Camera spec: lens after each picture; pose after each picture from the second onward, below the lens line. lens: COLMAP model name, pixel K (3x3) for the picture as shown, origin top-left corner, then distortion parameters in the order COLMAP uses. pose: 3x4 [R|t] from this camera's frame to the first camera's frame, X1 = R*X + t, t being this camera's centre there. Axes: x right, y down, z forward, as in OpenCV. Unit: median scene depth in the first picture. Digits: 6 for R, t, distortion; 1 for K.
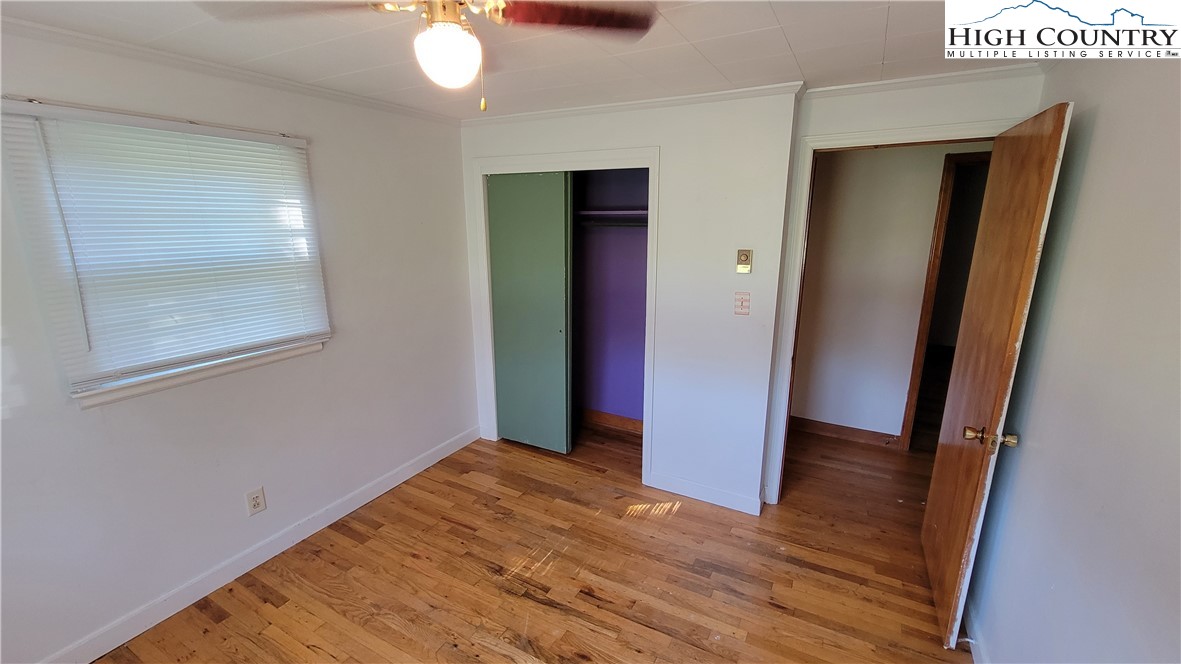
lens RADIAL K [[482.1, 0, 593.8], [0, 482.1, 334.4], [0, 0, 1]] dist [-0.003419, -0.000173]
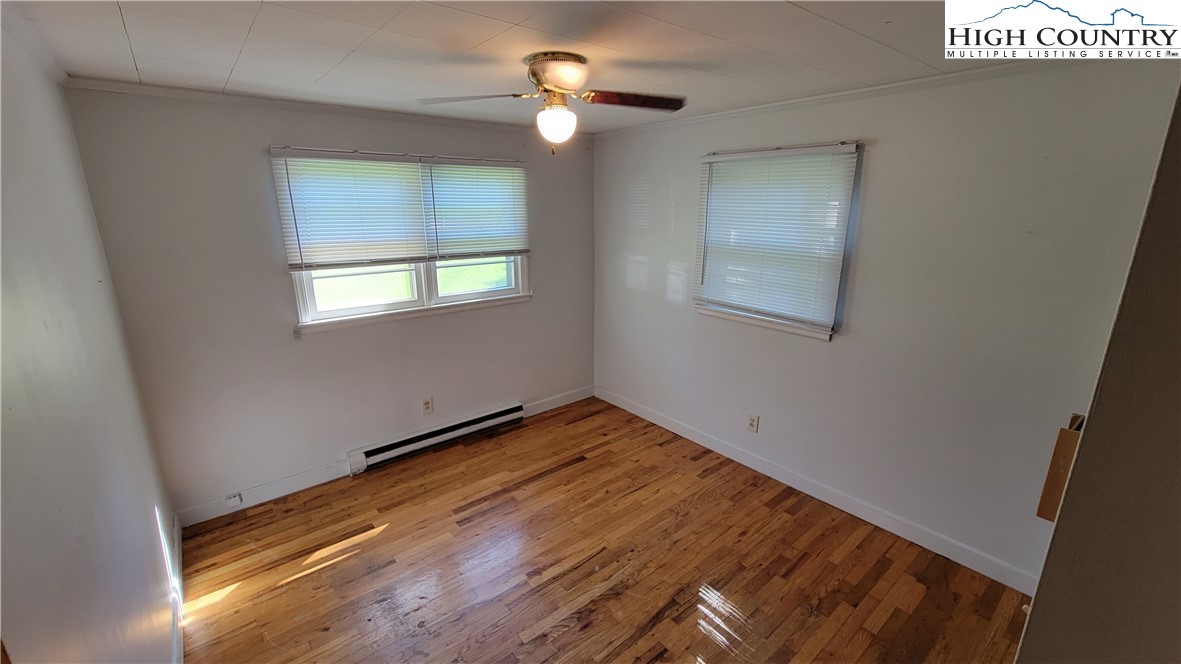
lens RADIAL K [[482.1, 0, 593.8], [0, 482.1, 334.4], [0, 0, 1]] dist [-0.003419, -0.000173]
pose [[-0.367076, 0.252172, -0.895357, 0.654714], [-0.215706, 0.913237, 0.345643, -0.268959], [0.904835, 0.320011, -0.280833, 0.922861]]
